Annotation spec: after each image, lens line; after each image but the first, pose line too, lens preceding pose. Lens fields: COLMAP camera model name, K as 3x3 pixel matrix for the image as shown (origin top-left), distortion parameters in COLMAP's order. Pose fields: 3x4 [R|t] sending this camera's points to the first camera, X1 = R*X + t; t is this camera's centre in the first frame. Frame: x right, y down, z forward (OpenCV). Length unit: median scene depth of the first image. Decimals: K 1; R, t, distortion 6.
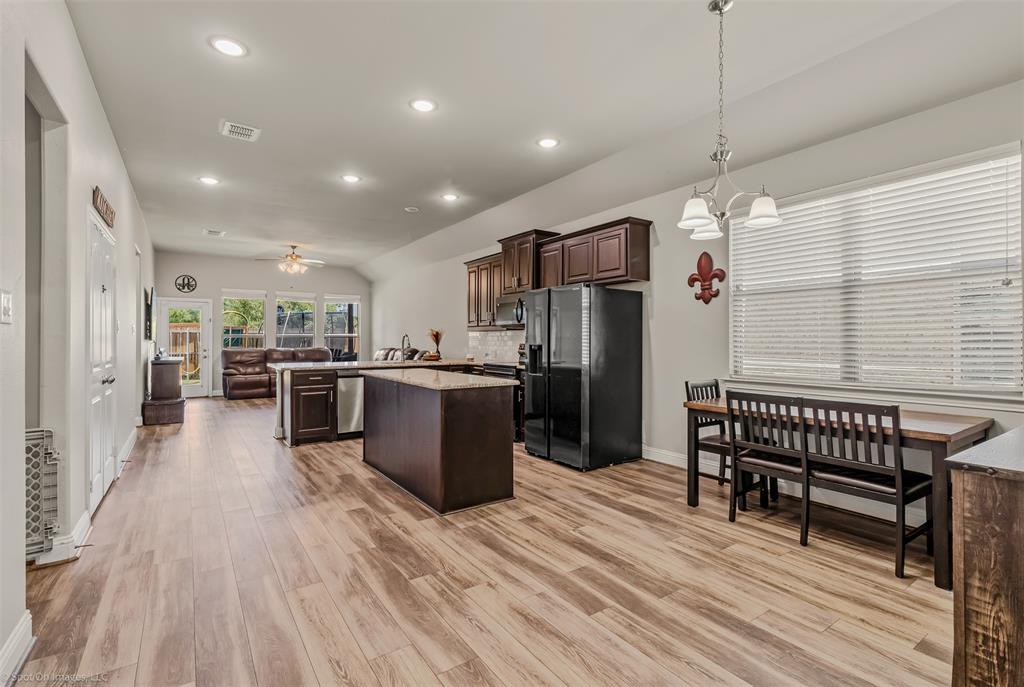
lens RADIAL K [[464.7, 0, 512.0], [0, 464.7, 343.5], [0, 0, 1]] dist [0.001247, -0.000049]
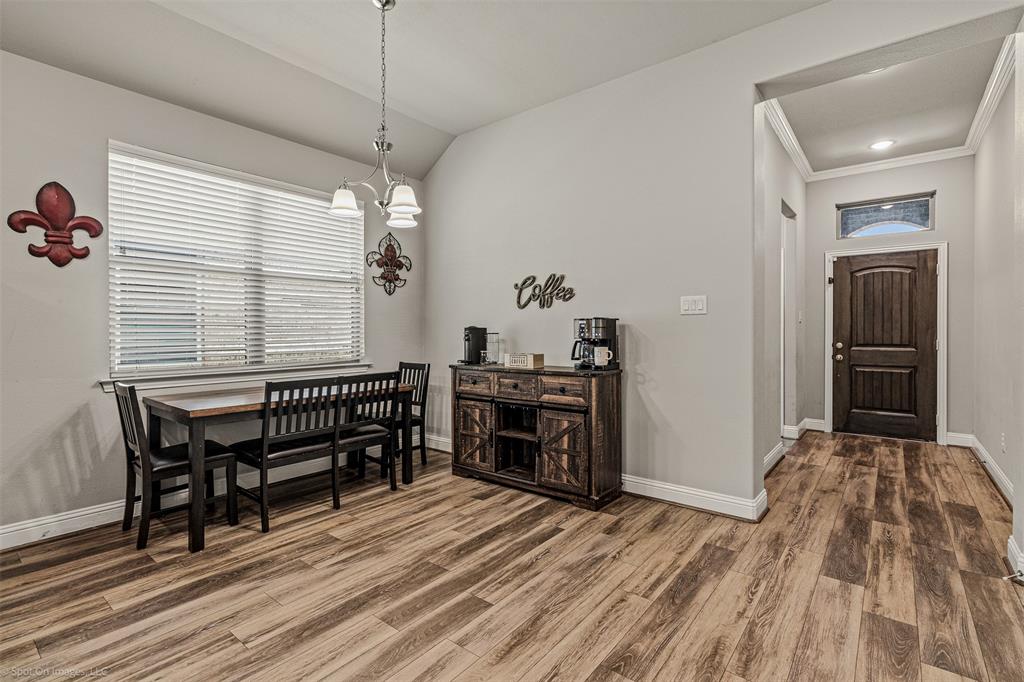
lens RADIAL K [[483.6, 0, 512.0], [0, 483.6, 341.0], [0, 0, 1]] dist [0.000269, 0.001593]
pose [[-0.294313, -0.018236, 0.955535, -0.302964], [0.005815, 0.999765, 0.020871, 0.004530], [-0.955691, 0.011699, -0.294138, 0.473268]]
